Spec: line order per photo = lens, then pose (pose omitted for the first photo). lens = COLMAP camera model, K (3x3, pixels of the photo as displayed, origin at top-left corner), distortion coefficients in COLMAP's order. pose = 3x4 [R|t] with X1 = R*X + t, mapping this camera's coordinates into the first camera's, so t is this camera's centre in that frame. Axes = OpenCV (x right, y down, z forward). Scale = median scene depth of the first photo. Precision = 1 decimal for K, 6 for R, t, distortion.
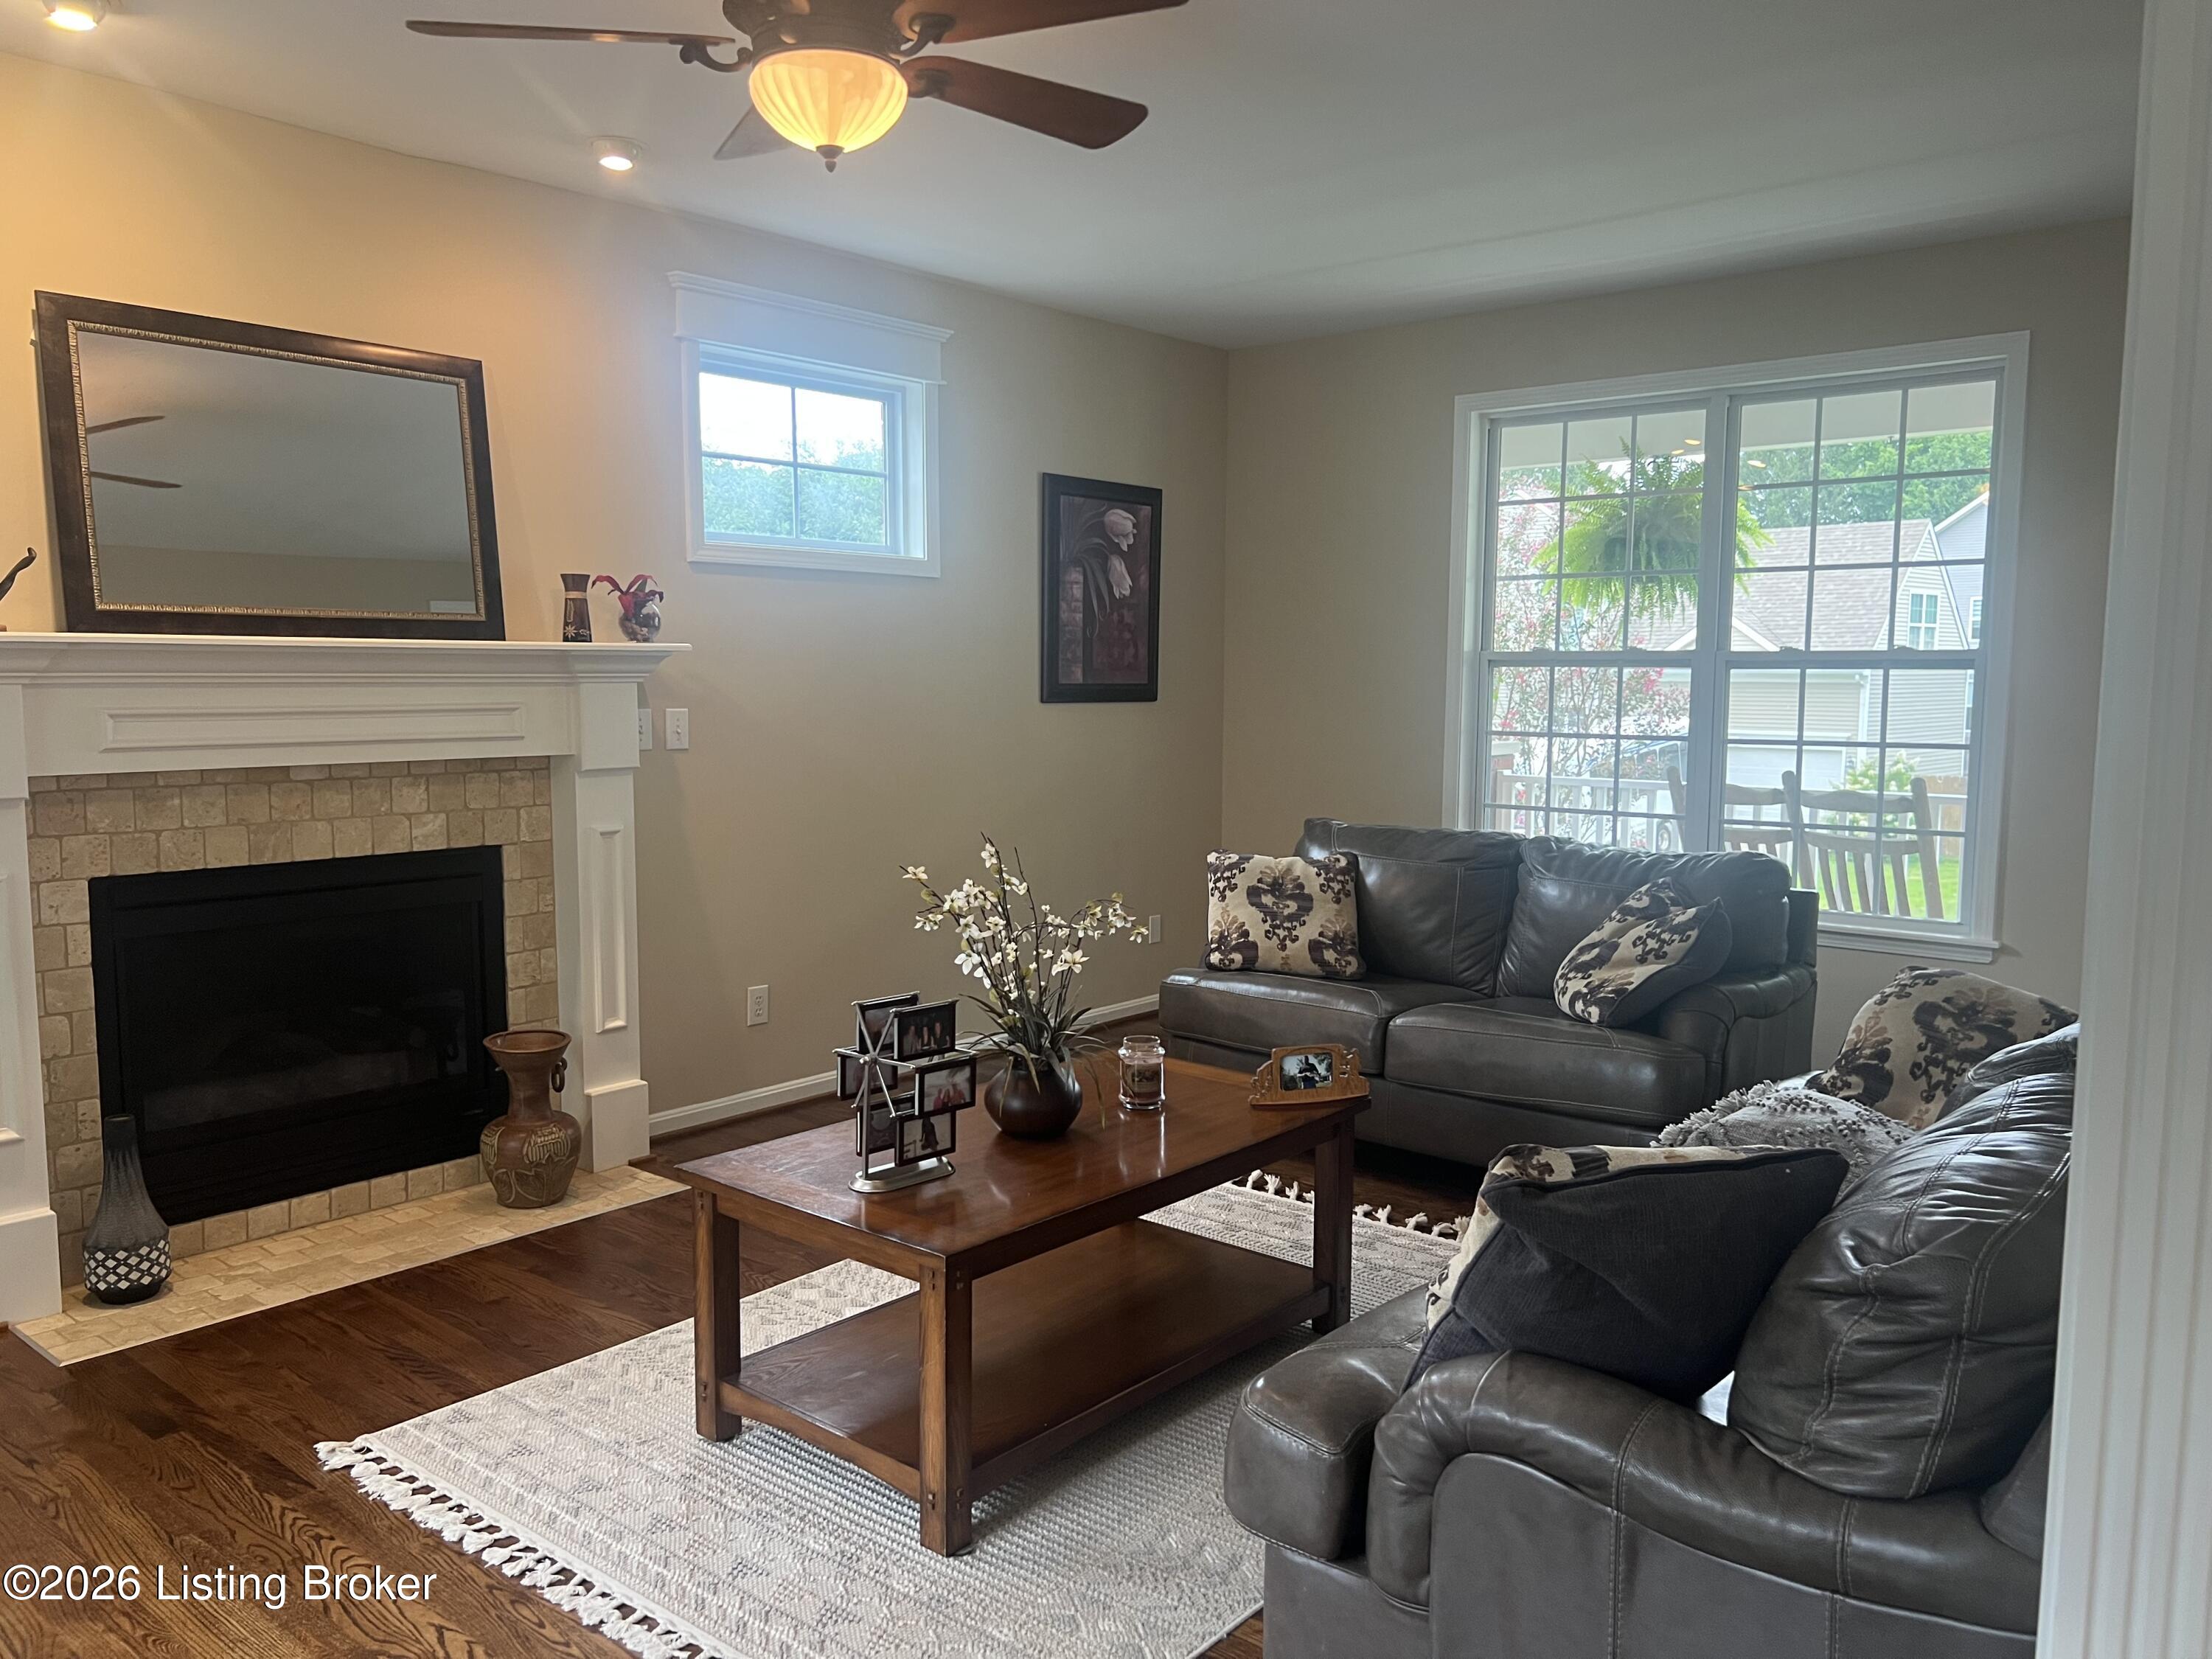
lens RADIAL K [[1656.8, 0, 1098.9], [0, 1656.8, 842.8], [0, 0, 1]] dist [0.066756, -0.072919]
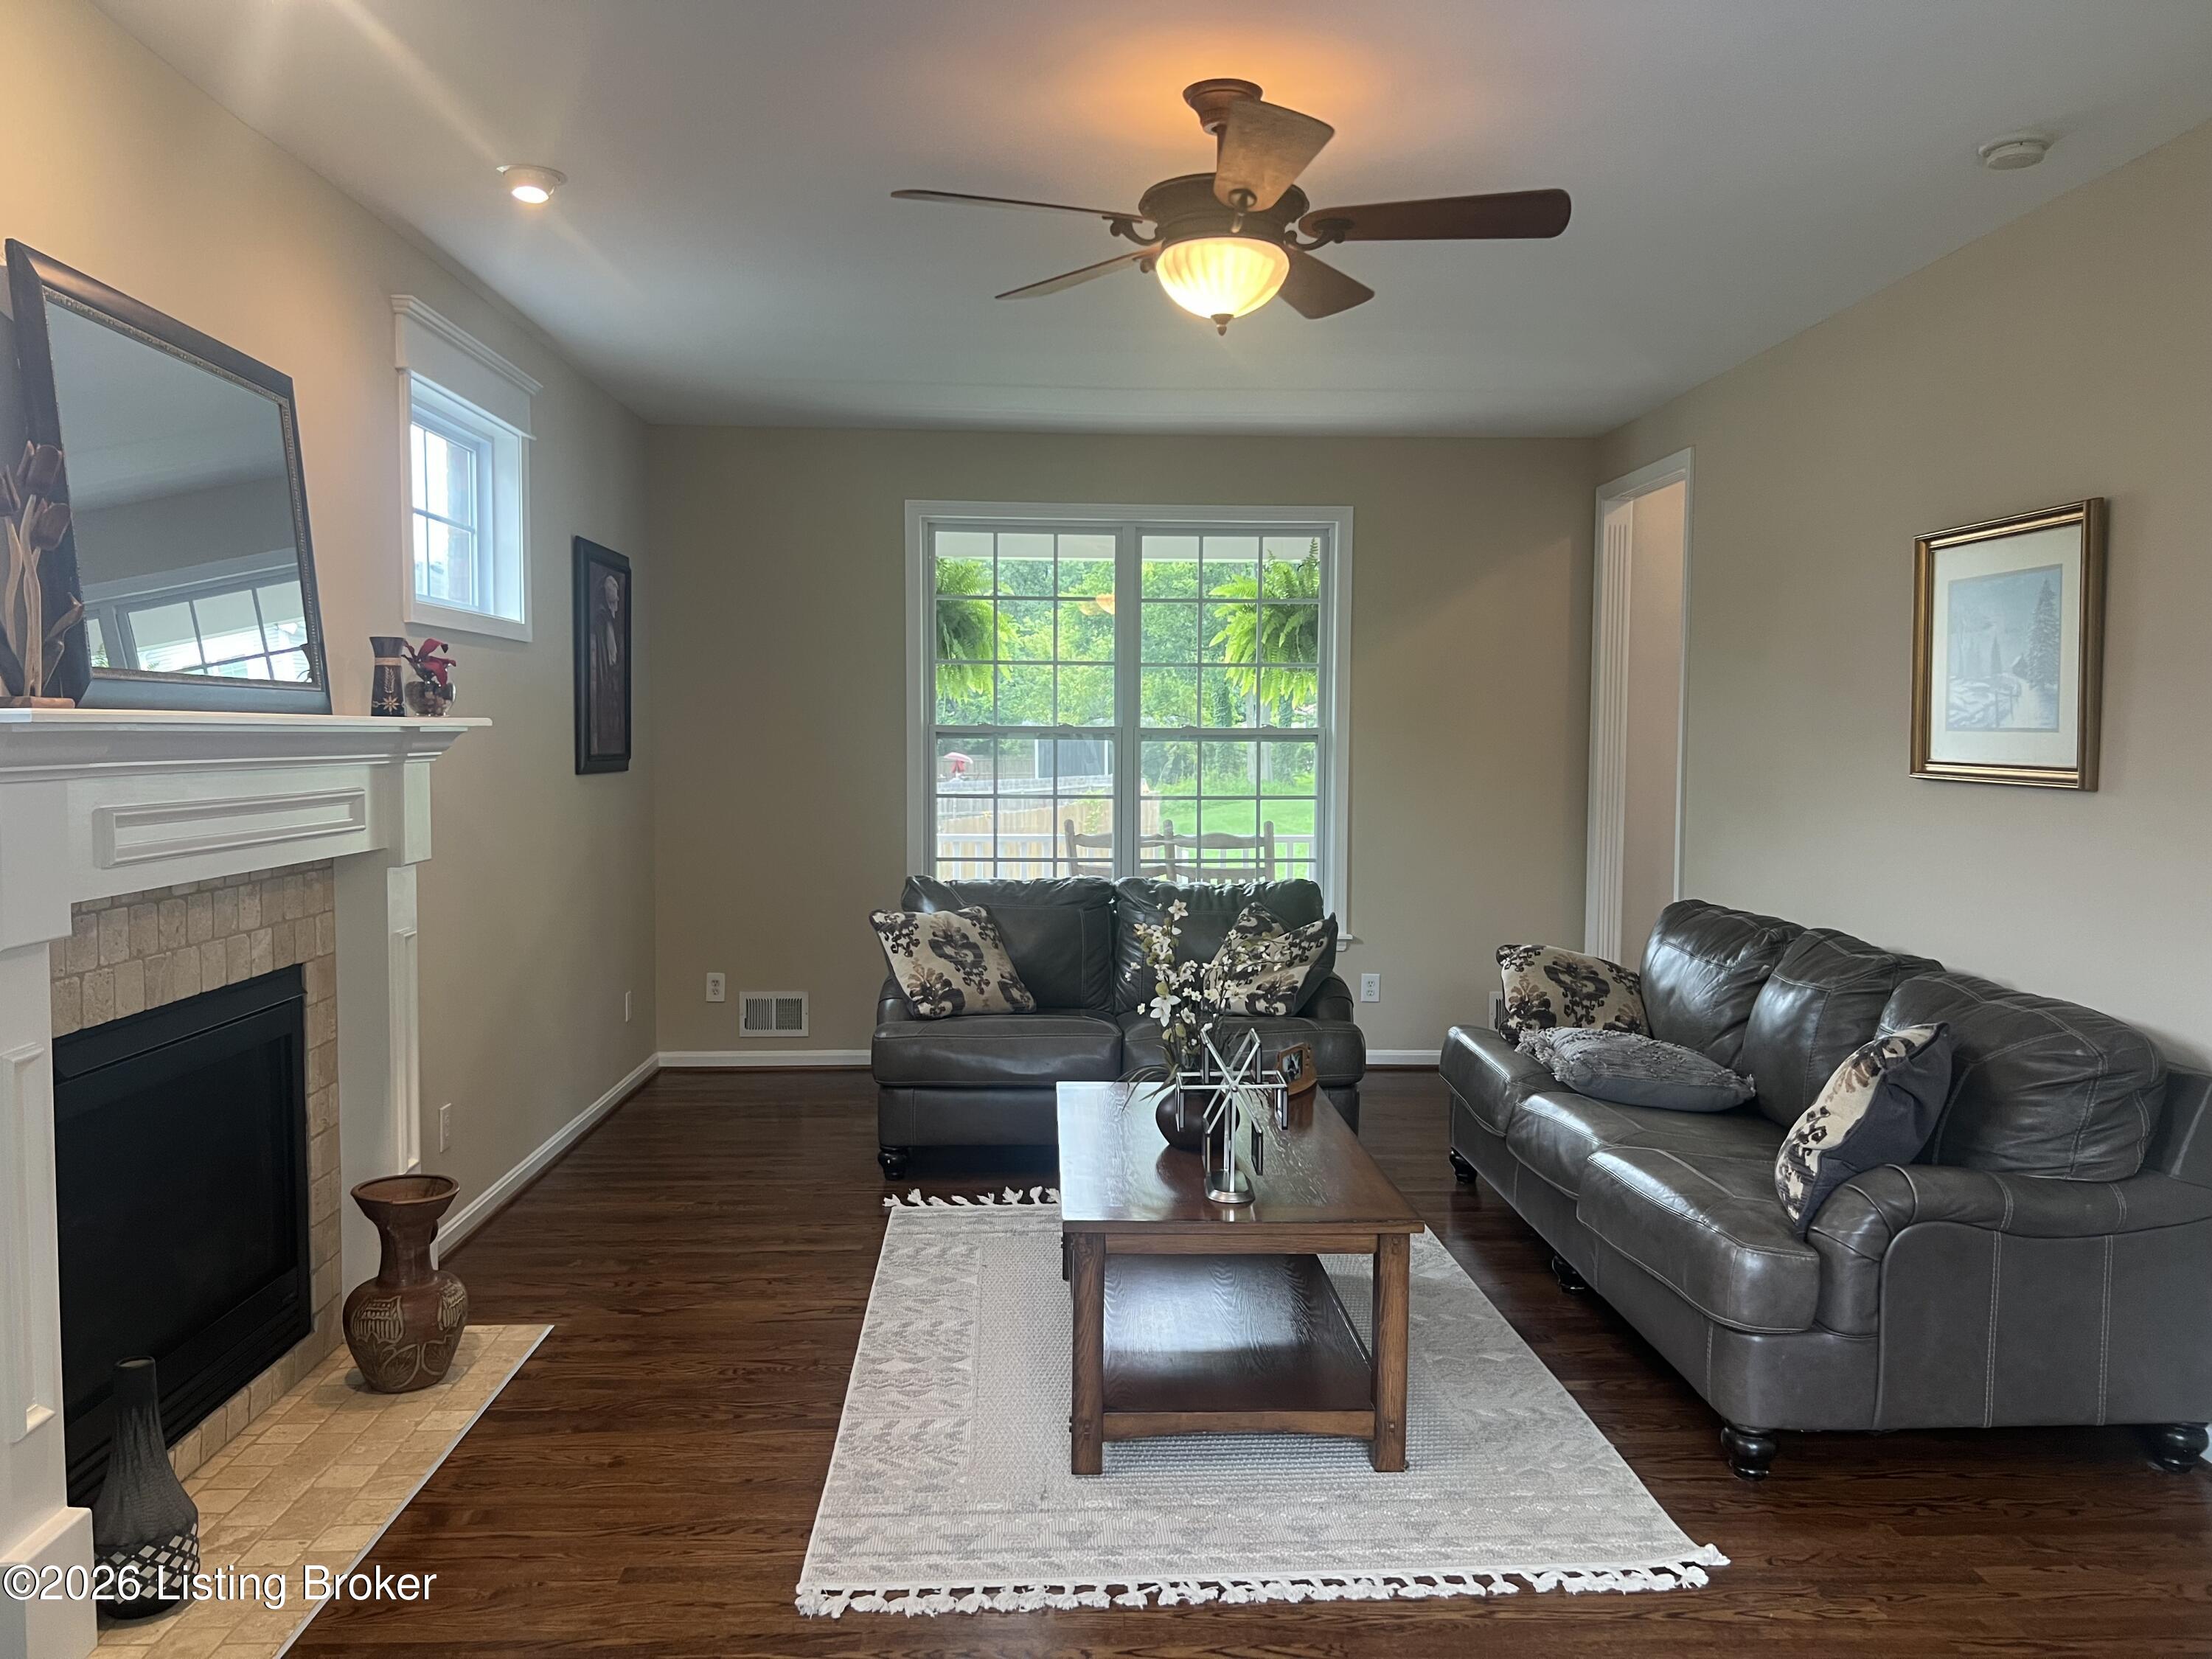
lens RADIAL K [[1656.5, 0, 1106.0], [0, 1656.5, 829.5], [0, 0, 1]] dist [0.076933, -0.074460]
pose [[0.736043, -0.039953, 0.675755, -0.647073], [0.069093, 0.997477, -0.016283, -0.024017], [-0.673399, 0.058675, 0.736947, 0.128361]]
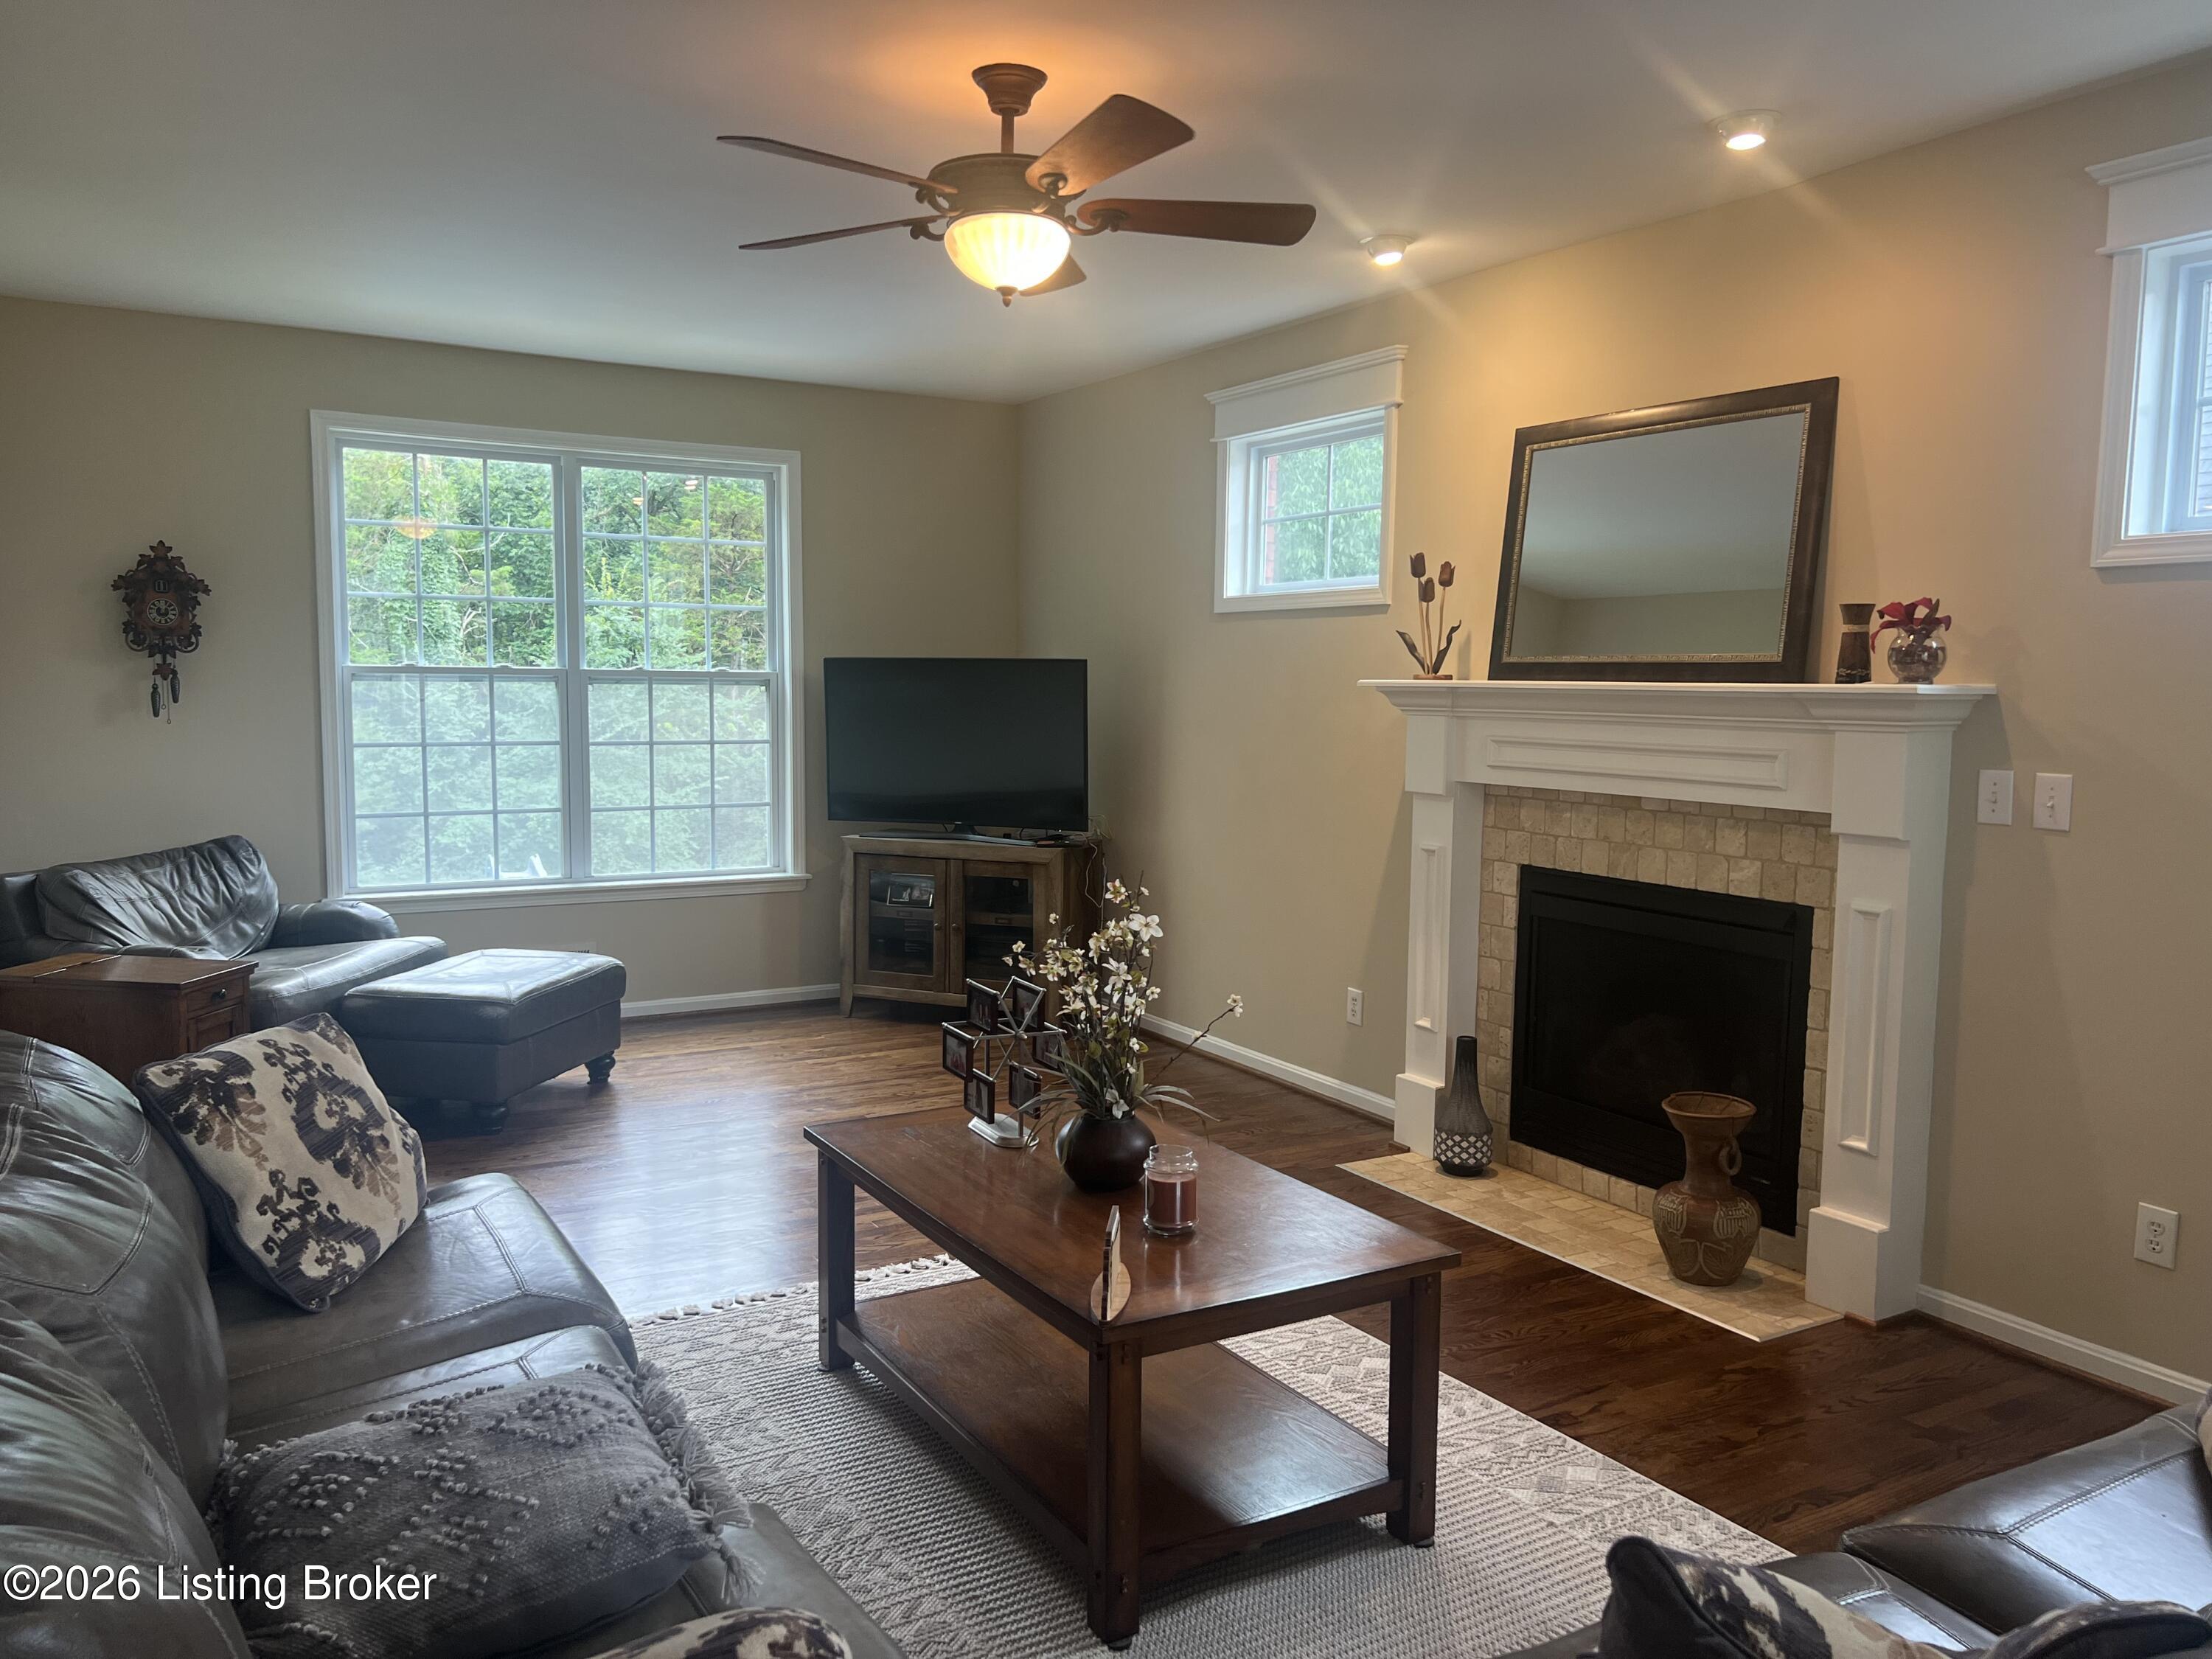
lens RADIAL K [[1656.8, 0, 1098.9], [0, 1656.8, 842.8], [0, 0, 1]] dist [0.066756, -0.072919]
pose [[-0.326336, 0.086480, -0.941289, 0.644811], [-0.112390, 0.985192, 0.129478, -0.111201], [0.938548, 0.148044, -0.311785, 0.949621]]
